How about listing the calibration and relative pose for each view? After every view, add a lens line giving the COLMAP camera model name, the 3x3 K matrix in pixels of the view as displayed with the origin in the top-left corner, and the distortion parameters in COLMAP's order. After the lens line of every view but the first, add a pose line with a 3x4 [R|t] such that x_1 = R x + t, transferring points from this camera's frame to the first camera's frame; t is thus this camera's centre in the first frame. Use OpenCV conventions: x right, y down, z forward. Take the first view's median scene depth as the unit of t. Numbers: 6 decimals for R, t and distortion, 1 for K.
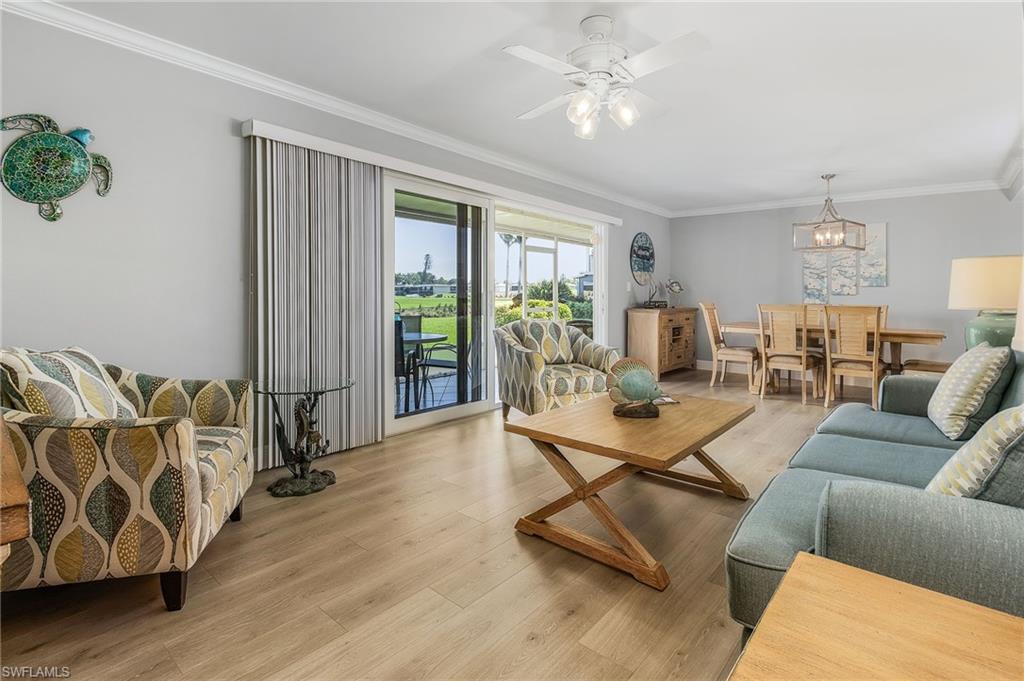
lens RADIAL K [[496.0, 0, 517.2], [0, 496.0, 287.1], [0, 0, 1]] dist [-0.001590, 0.000010]
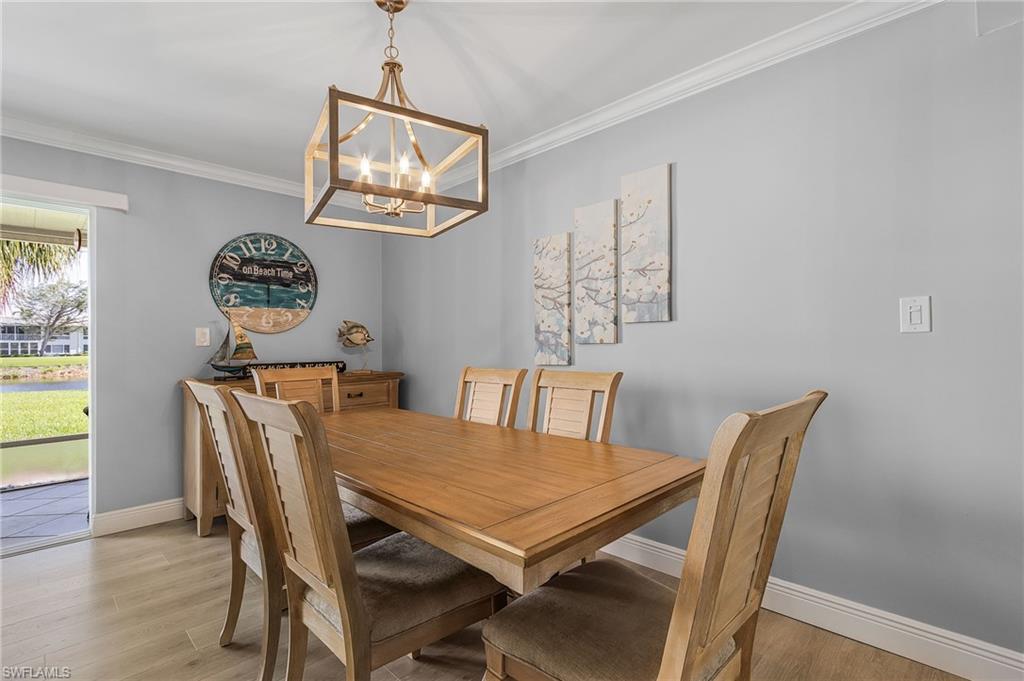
lens RADIAL K [[475.3, 0, 512.0], [0, 475.3, 340.5], [0, 0, 1]] dist [0.000868, 0.000069]
pose [[0.996397, -0.023208, -0.081575, 0.611485], [0.023670, 0.999709, 0.004691, 0.008712], [0.081443, -0.006605, 0.996656, 0.569054]]
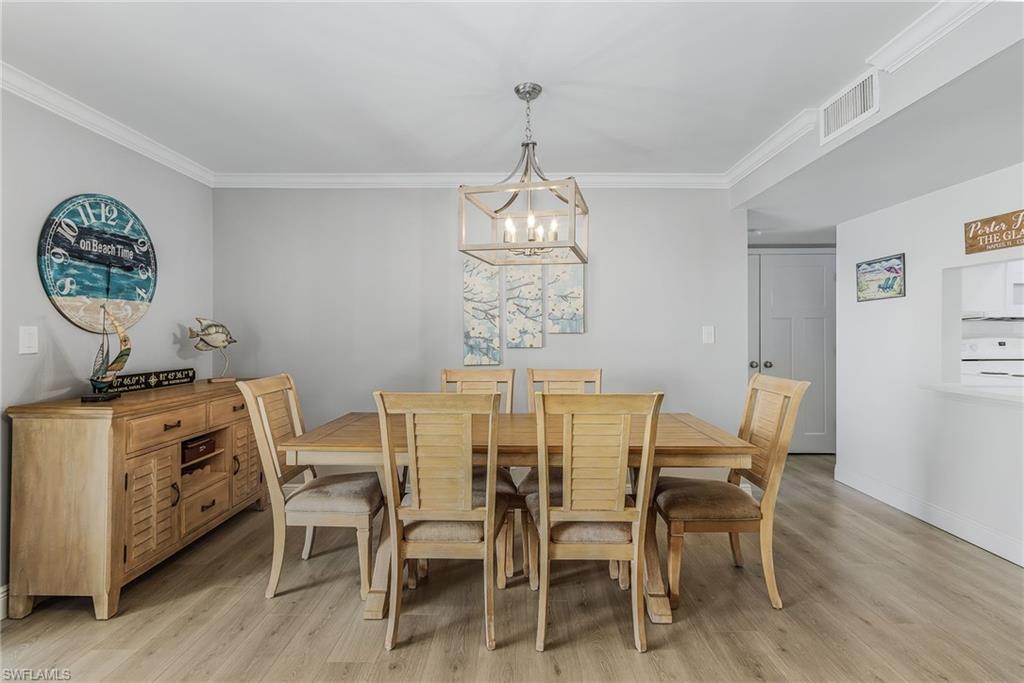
lens RADIAL K [[496.8, 0, 515.7], [0, 496.8, 328.5], [0, 0, 1]] dist [0.001961, 0.000069]
pose [[0.771525, -0.006007, 0.636171, 0.279643], [0.000692, 0.999963, 0.008603, -0.011815], [-0.636199, -0.006198, 0.771500, 0.552761]]
